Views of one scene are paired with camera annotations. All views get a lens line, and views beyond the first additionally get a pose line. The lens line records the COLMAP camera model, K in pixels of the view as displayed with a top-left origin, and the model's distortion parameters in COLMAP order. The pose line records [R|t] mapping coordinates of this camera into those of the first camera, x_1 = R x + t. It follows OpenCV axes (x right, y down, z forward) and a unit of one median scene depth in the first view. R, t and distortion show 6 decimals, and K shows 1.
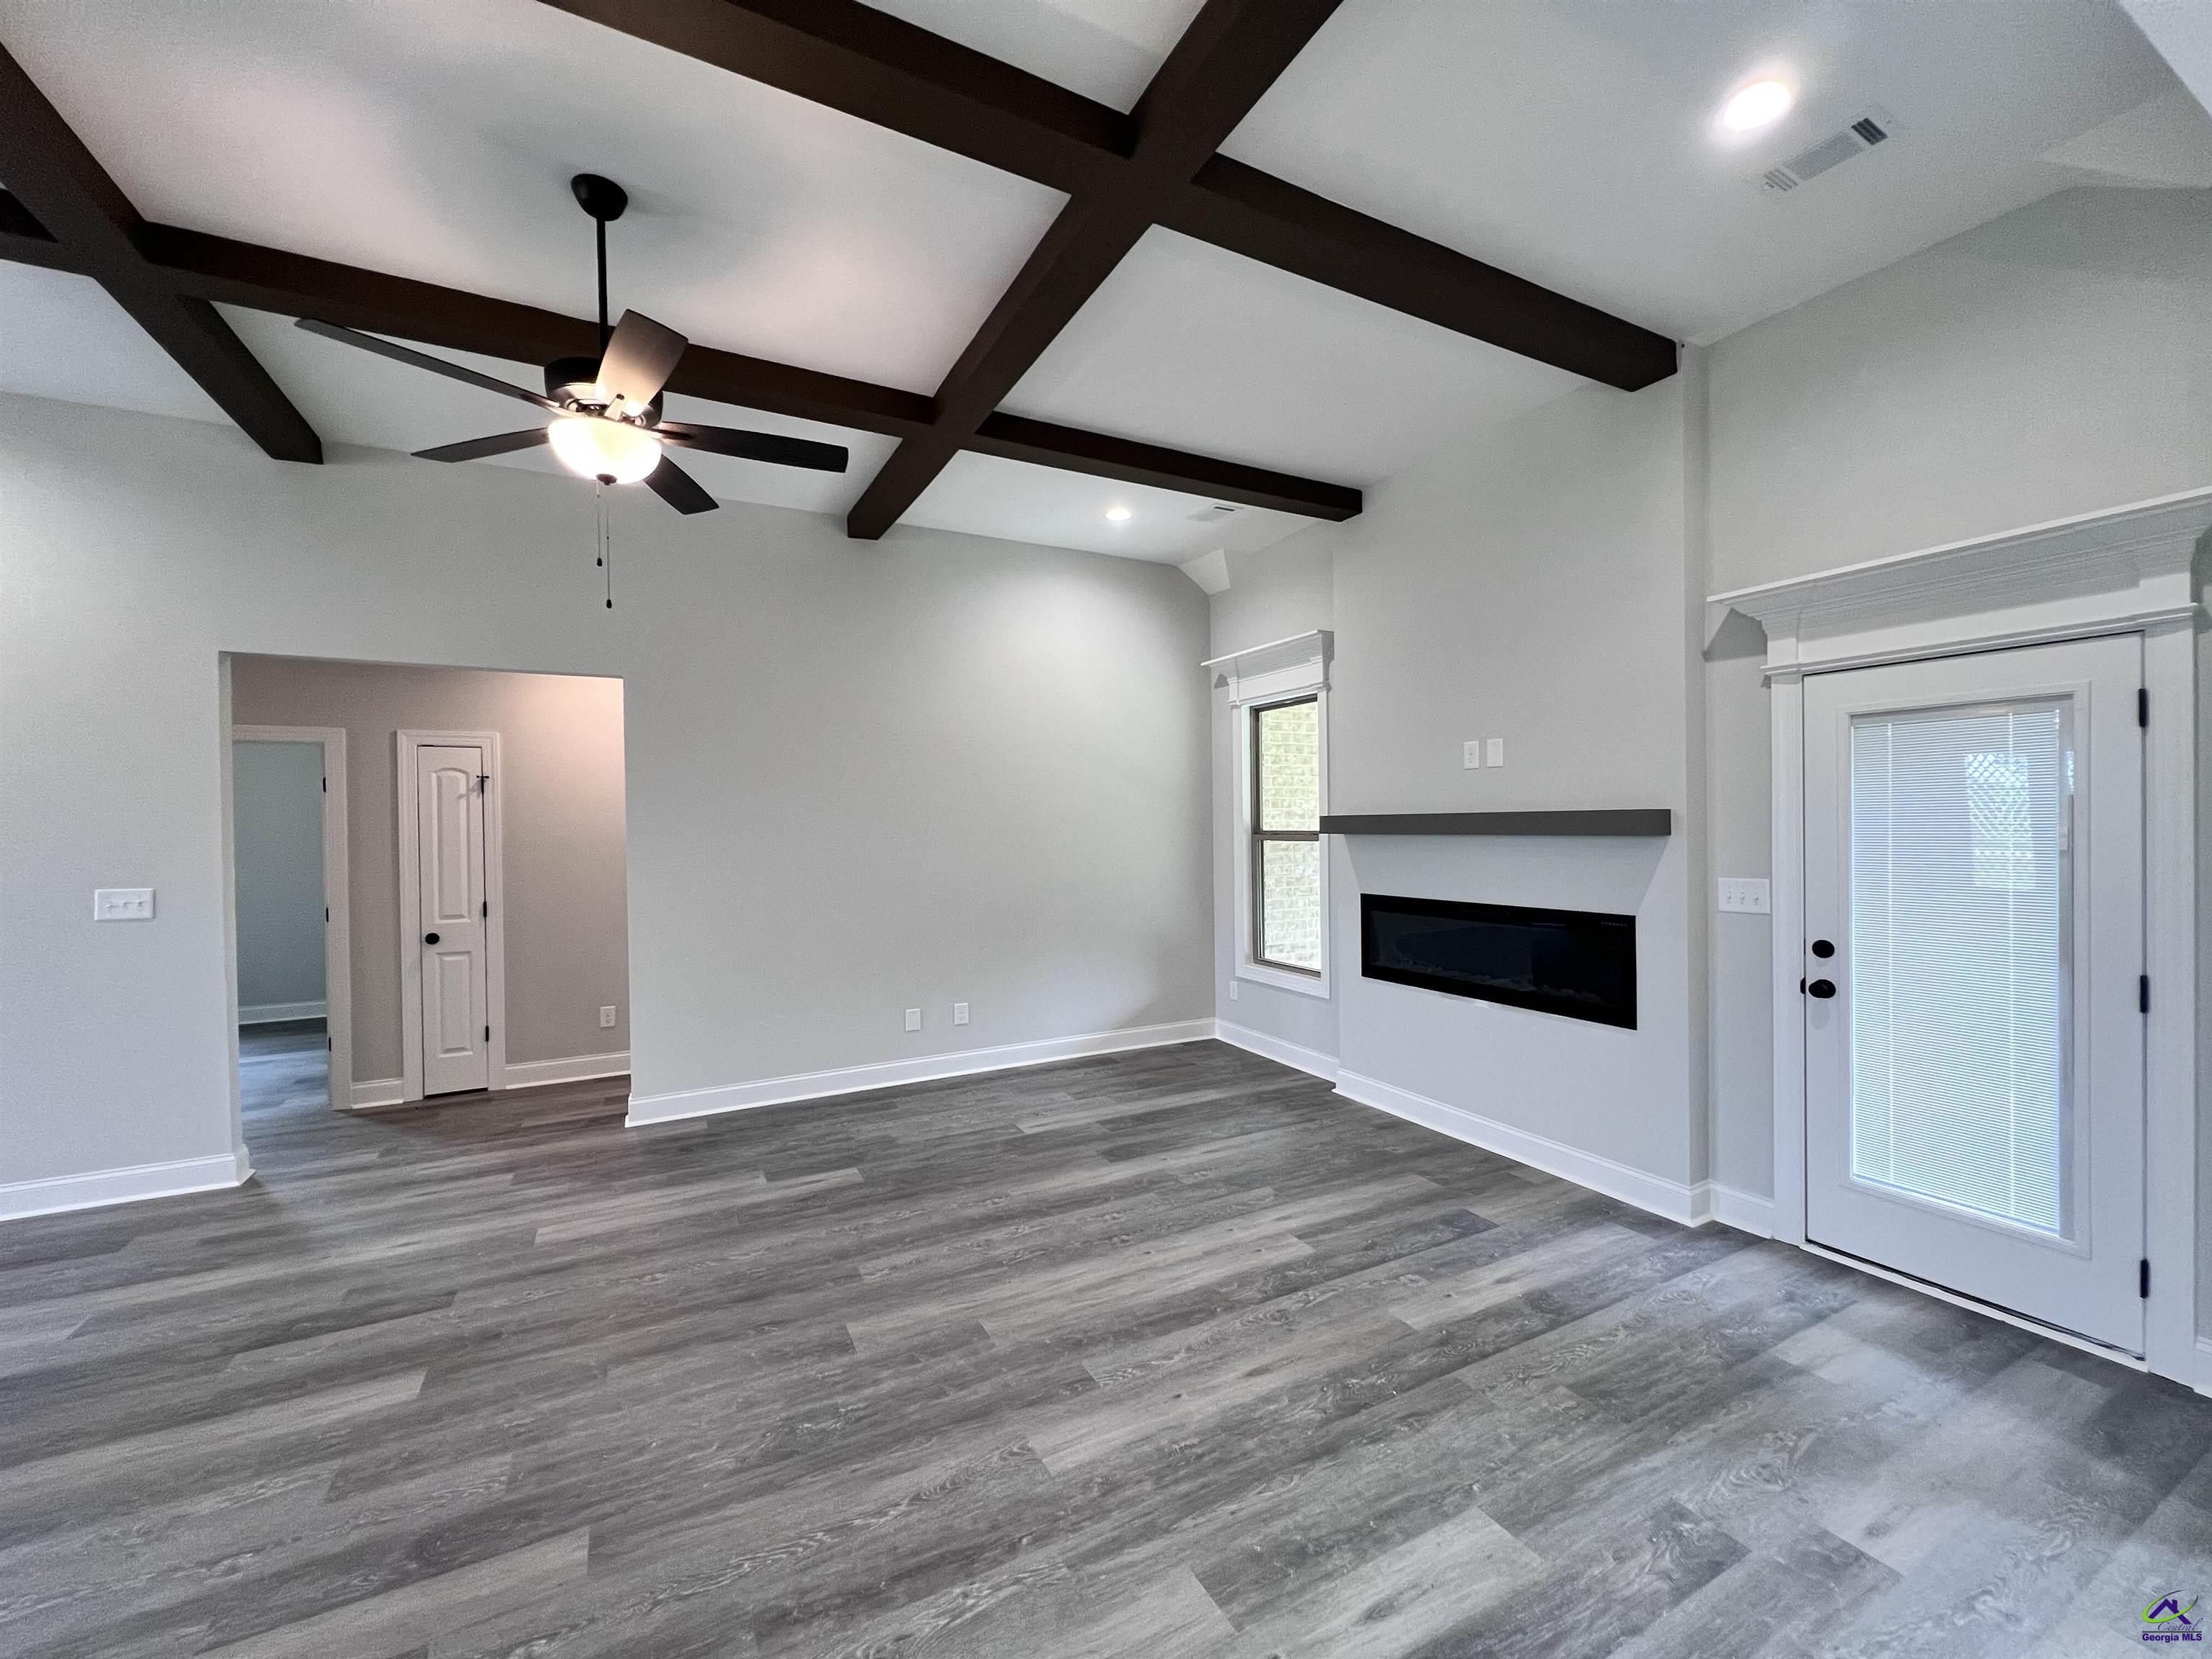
lens RADIAL K [[885.8, 0, 1106.4], [0, 885.8, 831.7], [0, 0, 1]] dist [-0.000745, 0.000367]
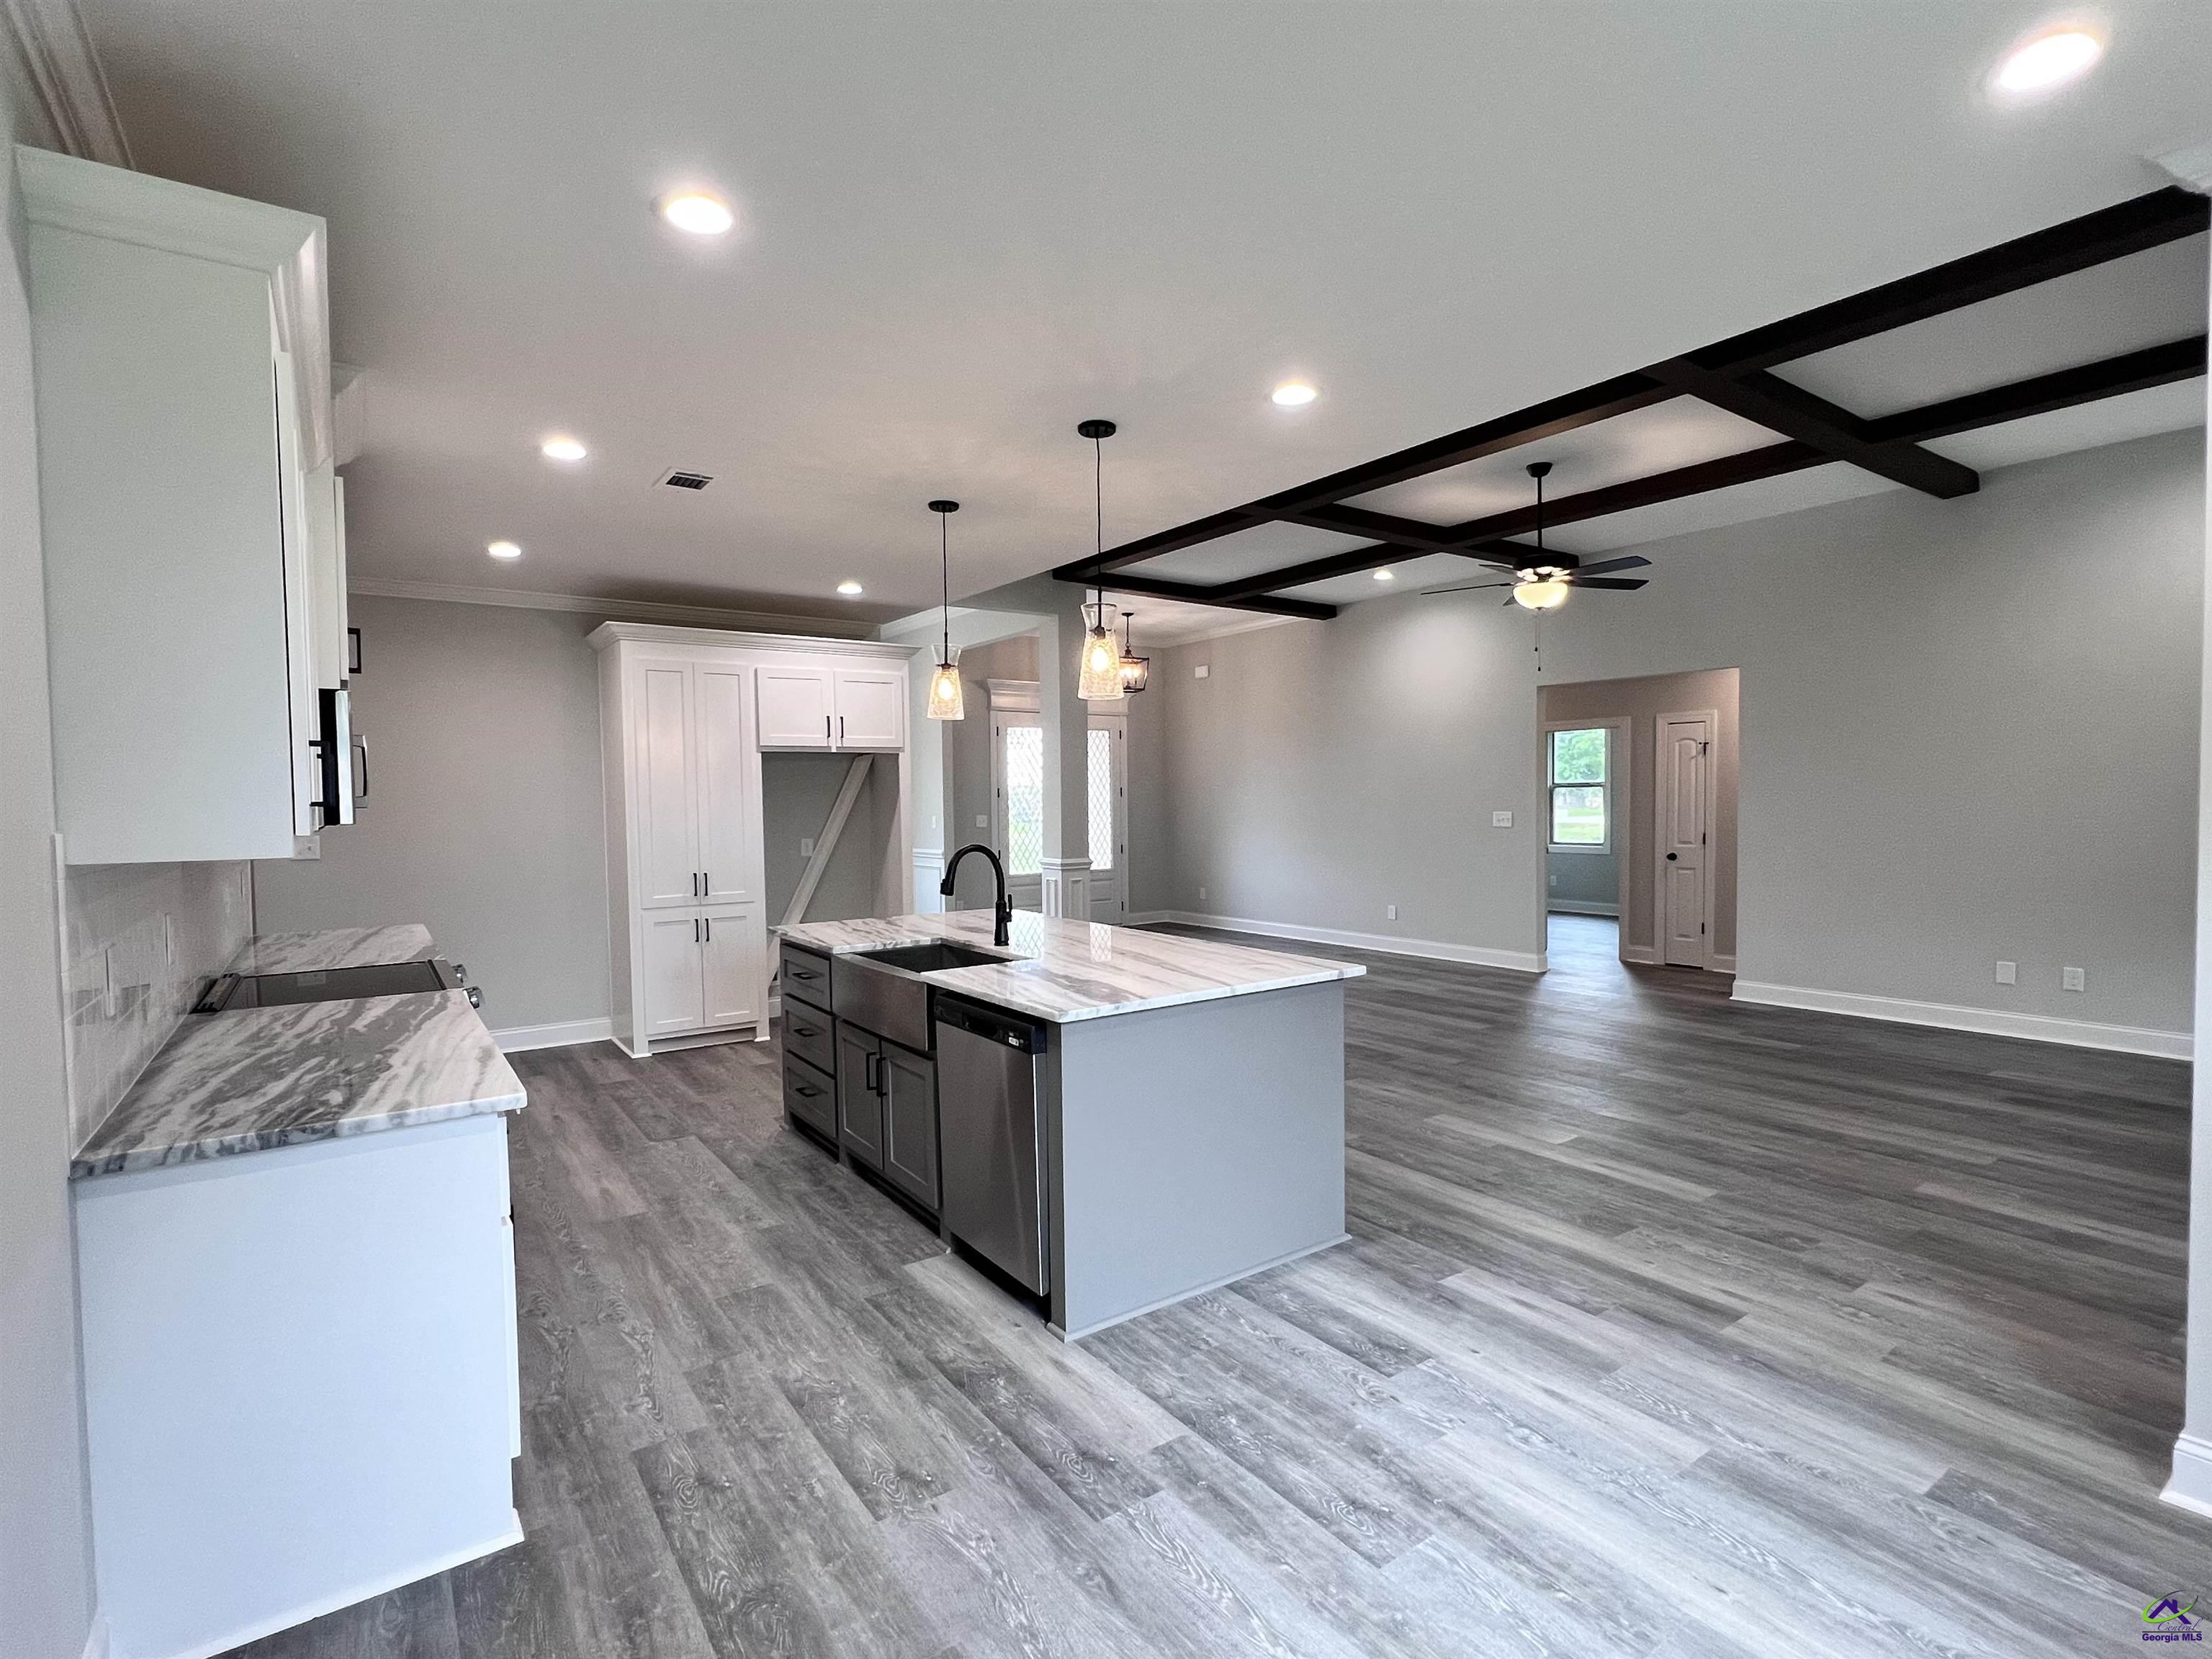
lens RADIAL K [[1063.8, 0, 1106.1], [0, 1063.8, 838.1], [0, 0, 1]] dist [-0.002214, -0.000310]
pose [[0.128816, 0.048007, -0.990506, 1.152819], [0.001936, 0.998813, 0.048662, 0.005202], [0.991667, -0.008186, 0.128570, -0.200165]]
